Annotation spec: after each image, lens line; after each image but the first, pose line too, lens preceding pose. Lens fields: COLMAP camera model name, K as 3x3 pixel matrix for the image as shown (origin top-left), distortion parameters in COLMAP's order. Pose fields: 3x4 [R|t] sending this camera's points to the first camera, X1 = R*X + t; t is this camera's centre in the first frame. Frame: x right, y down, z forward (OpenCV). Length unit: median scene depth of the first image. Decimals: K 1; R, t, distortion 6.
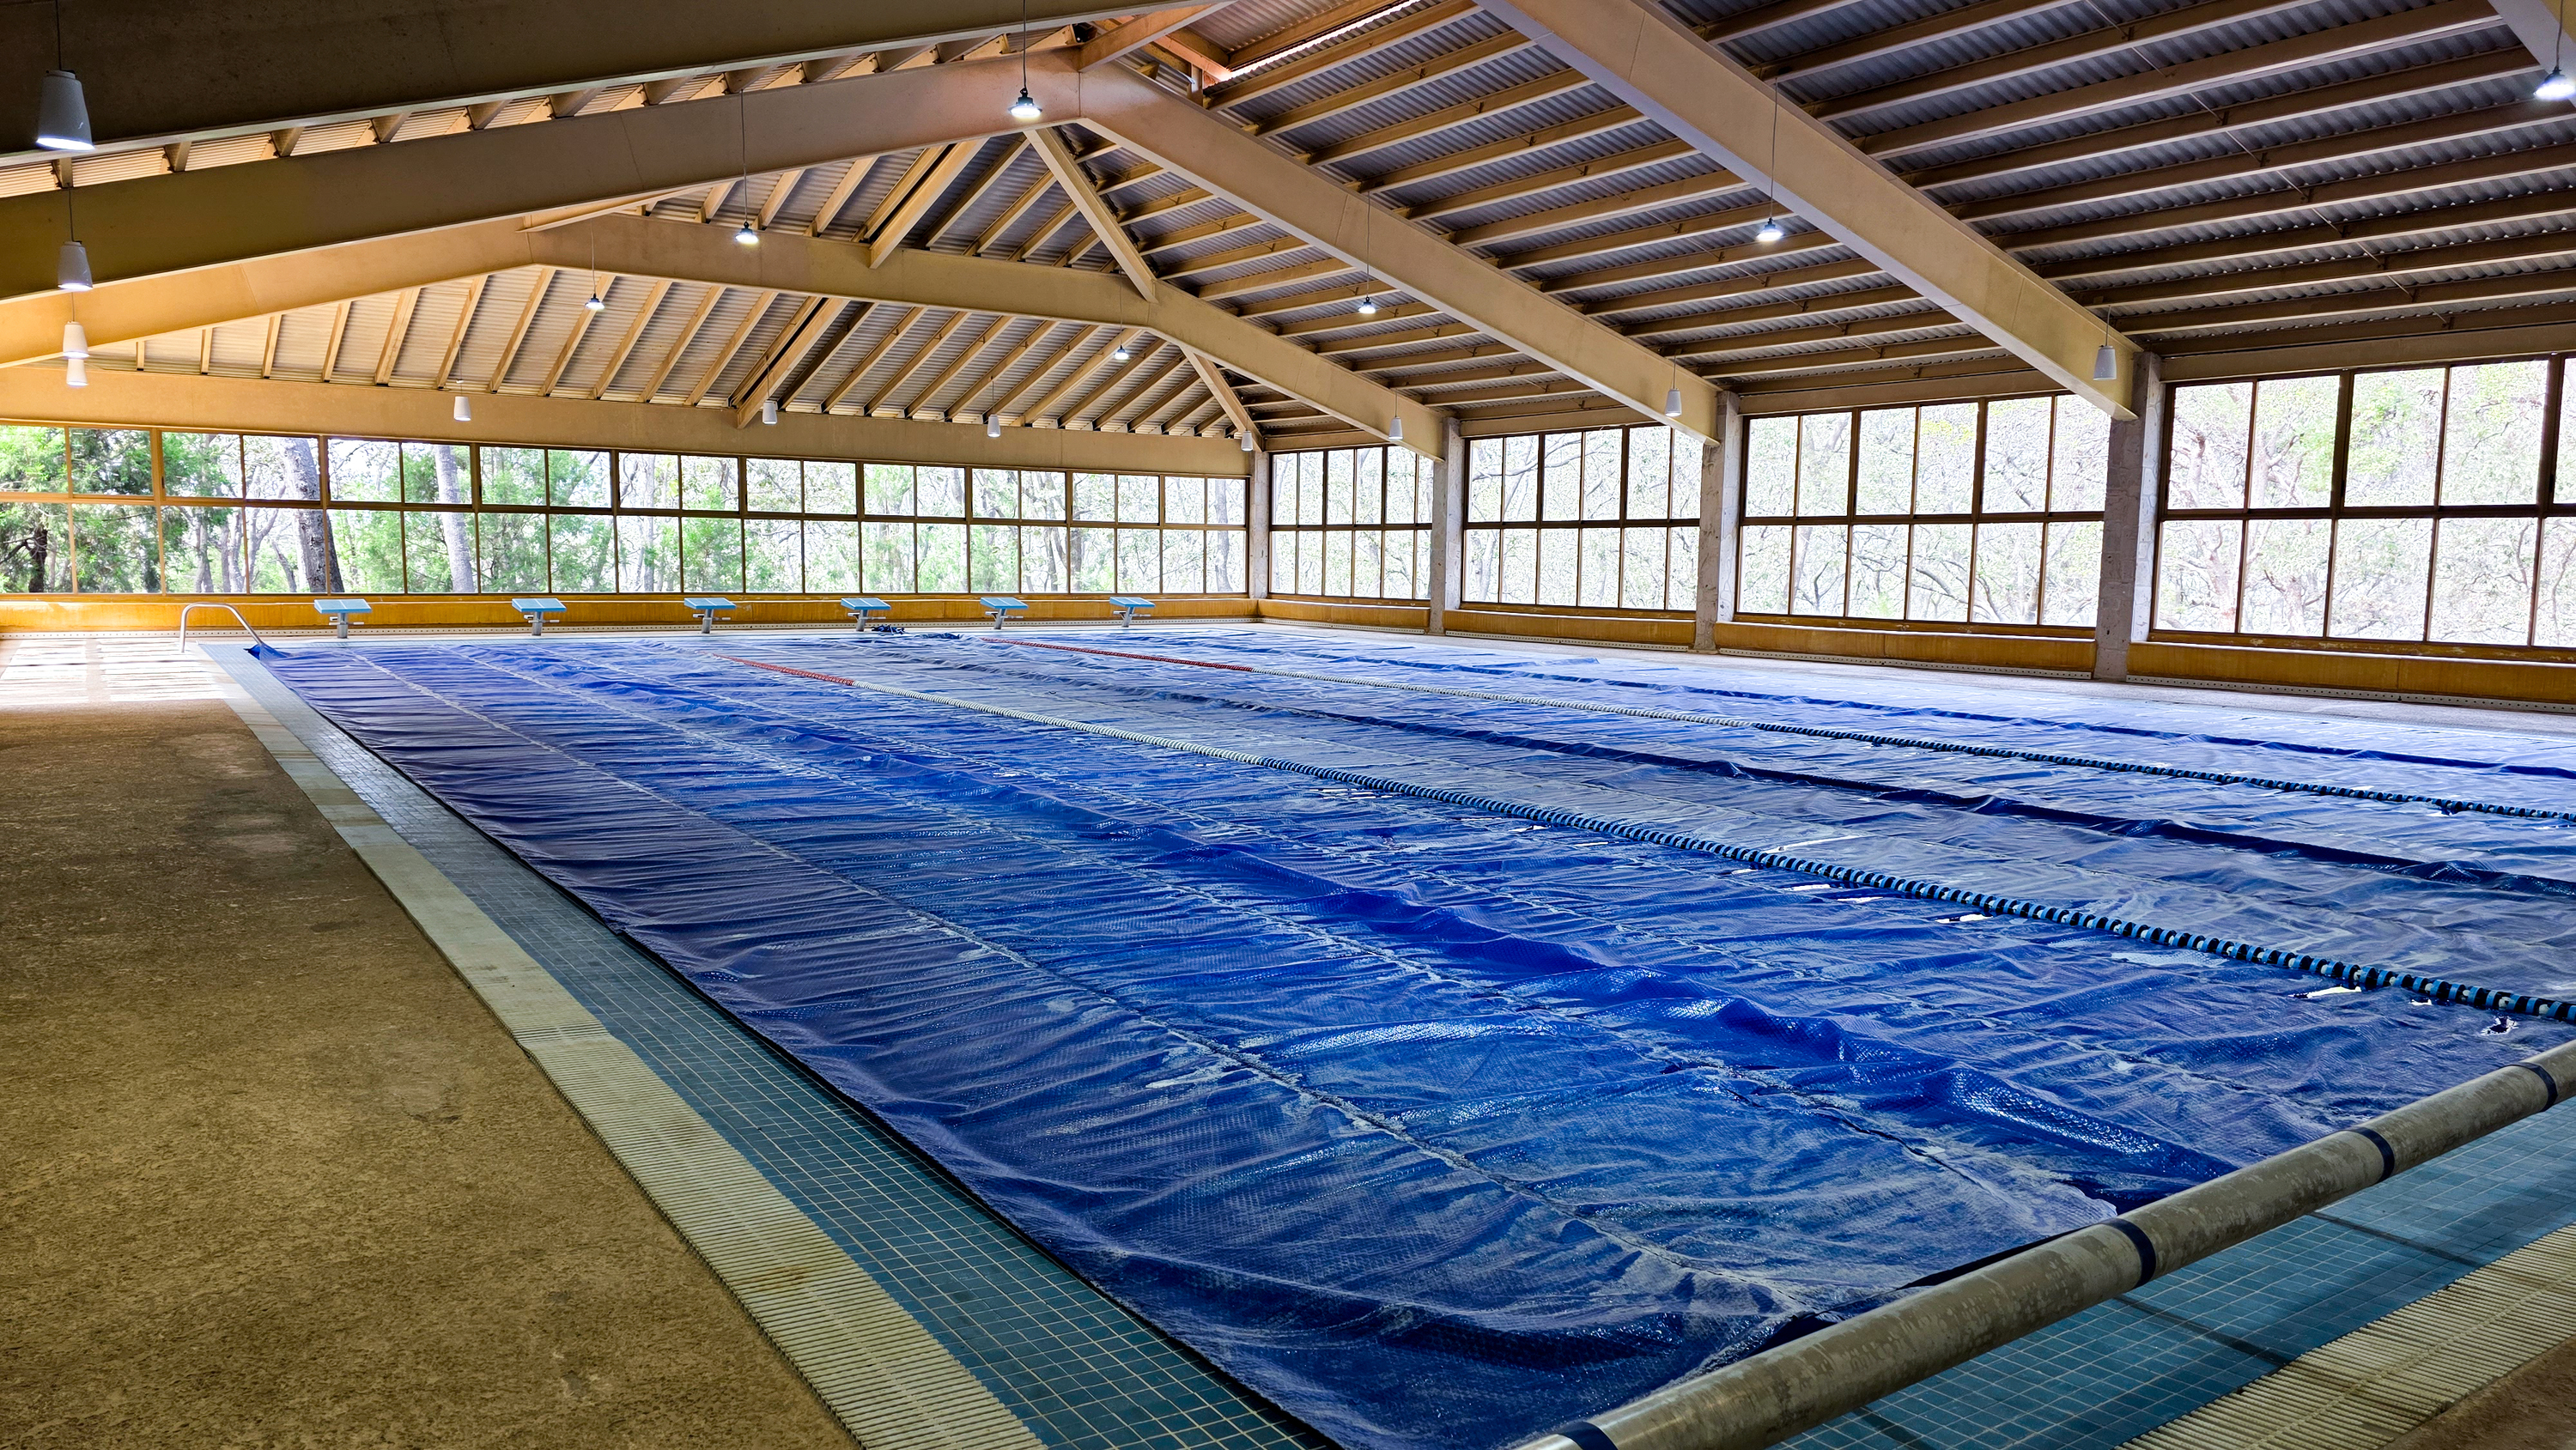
lens RADIAL K [[1732.0, 0, 1296.5], [0, 1732.0, 716.2], [0, 0, 1]] dist [0.161173, -0.176272]
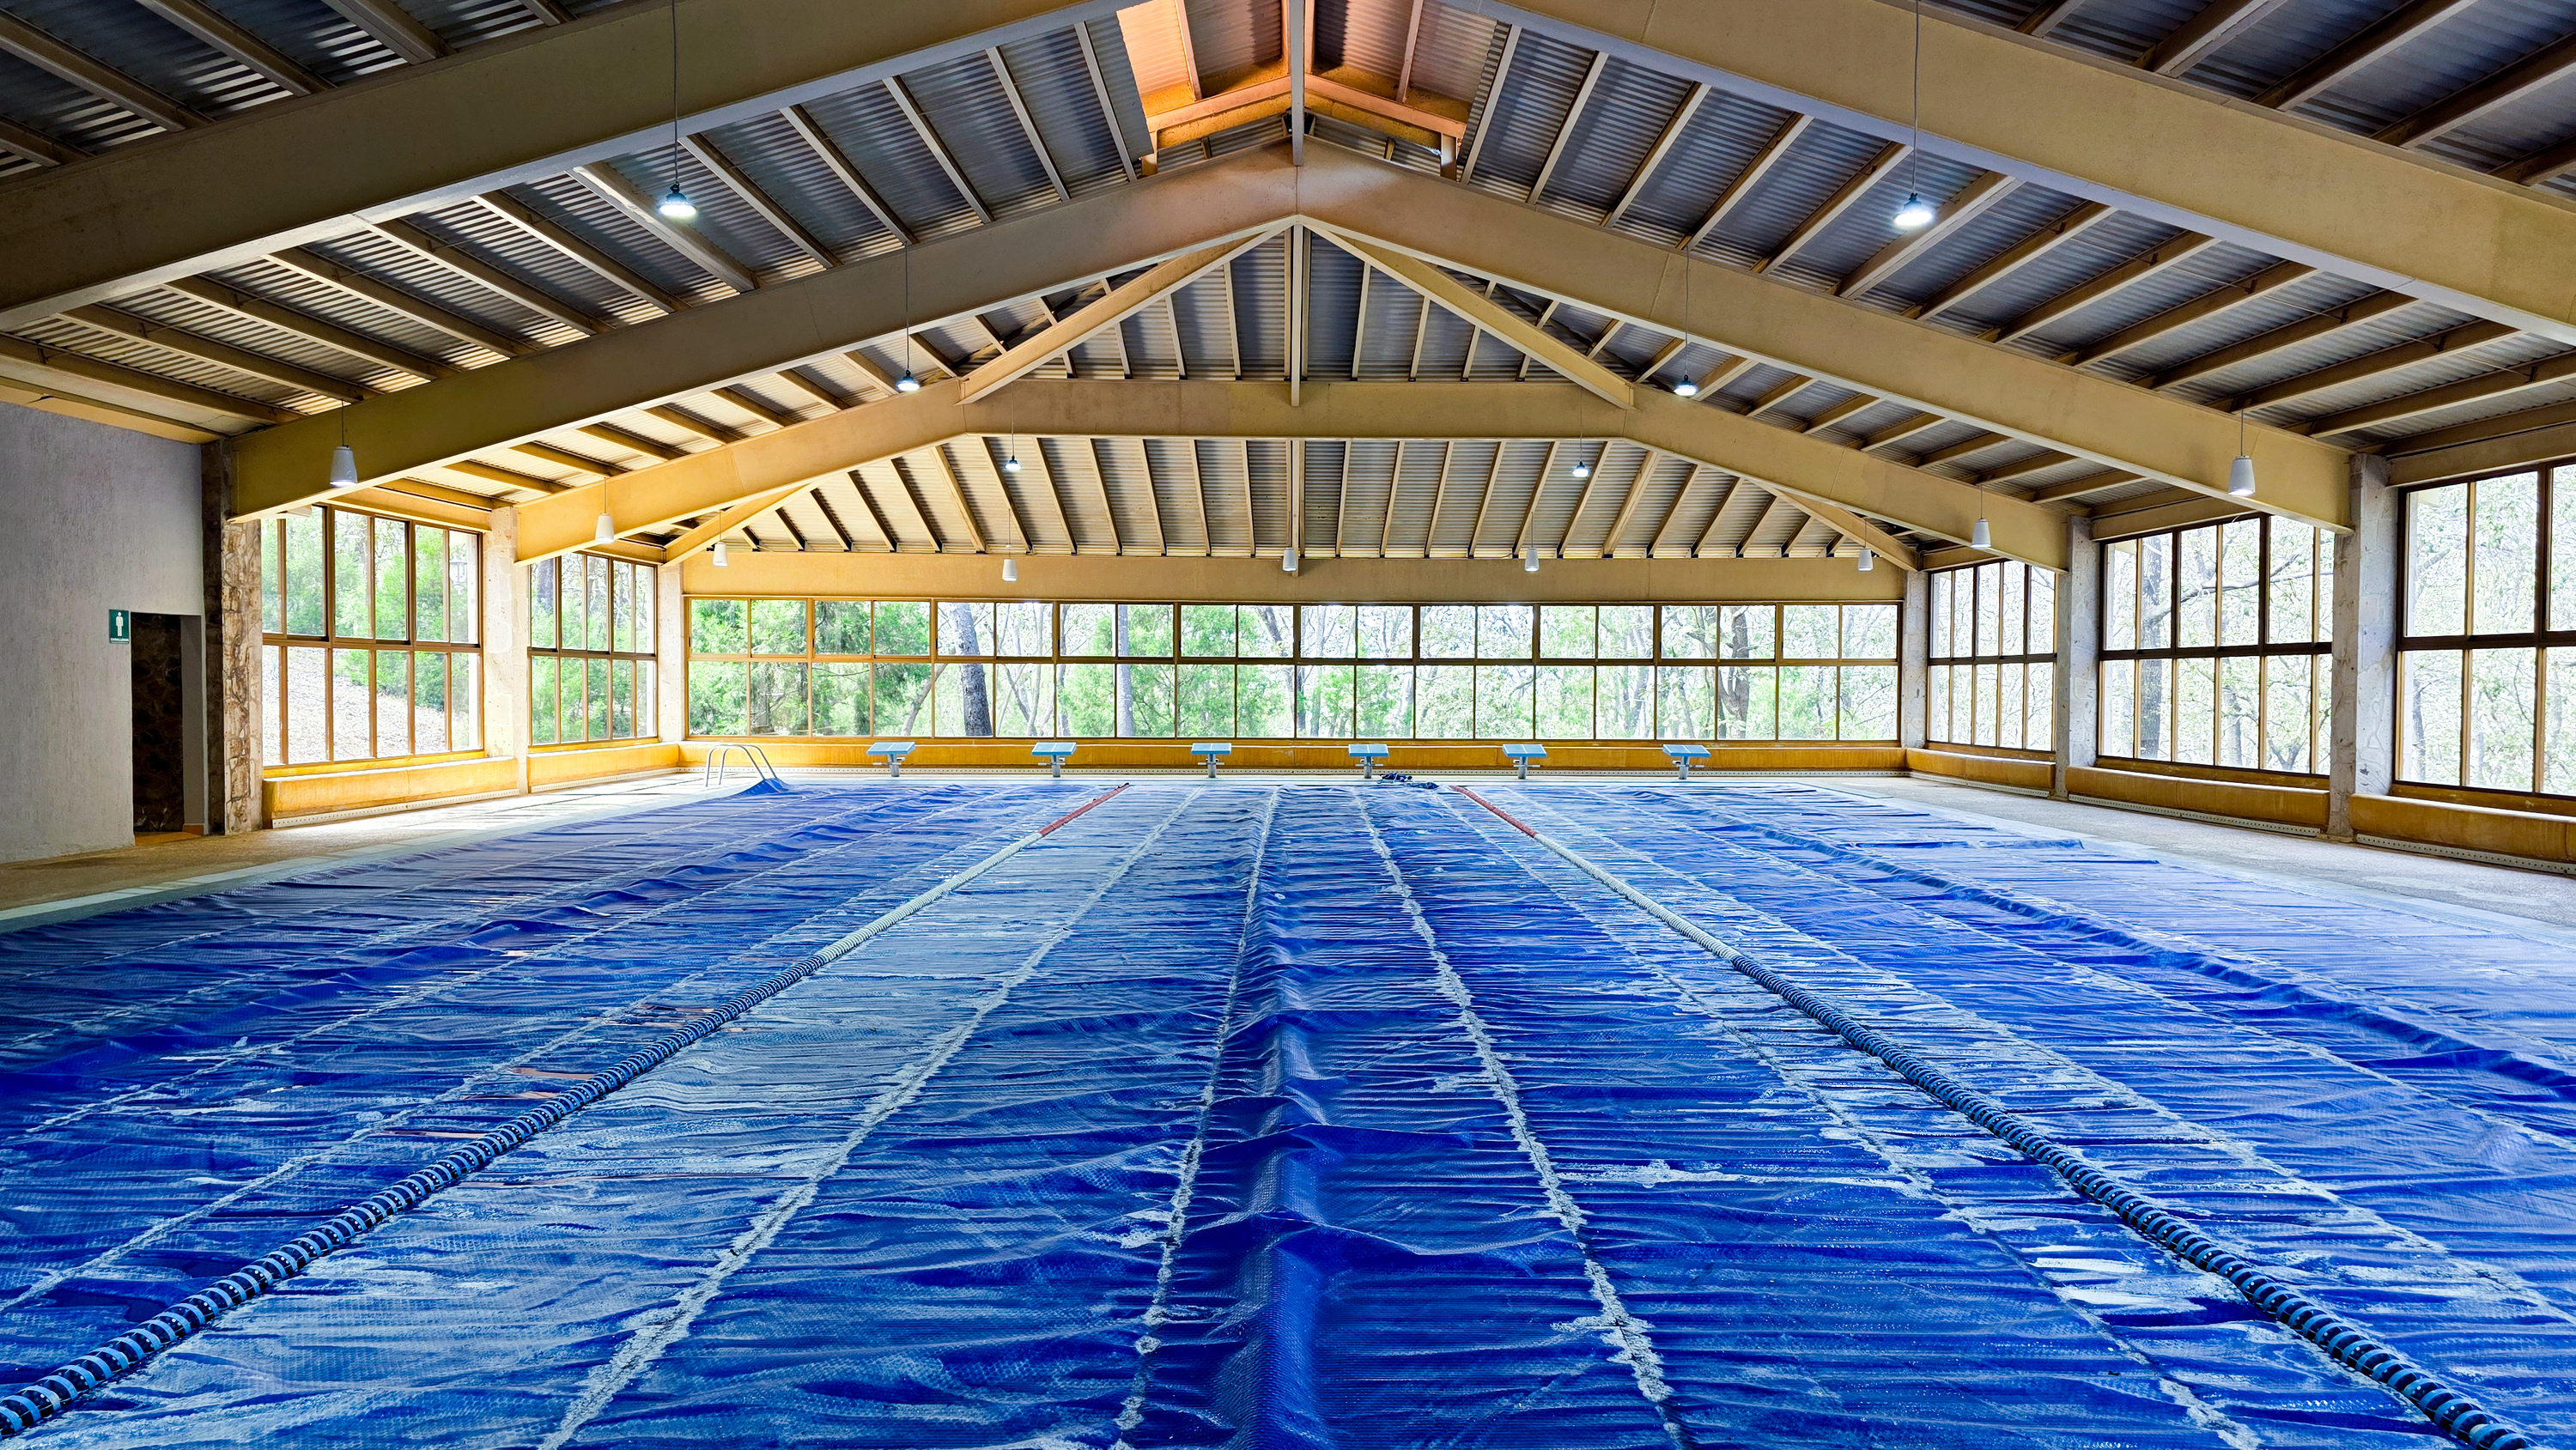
lens RADIAL K [[1732.0, 0, 1296.5], [0, 1732.0, 716.2], [0, 0, 1]] dist [0.161173, -0.176272]
pose [[0.836545, 0.001766, -0.547895, 0.229870], [-0.046295, 0.996647, -0.067472, -0.015651], [0.545938, 0.081808, 0.833822, 0.173345]]
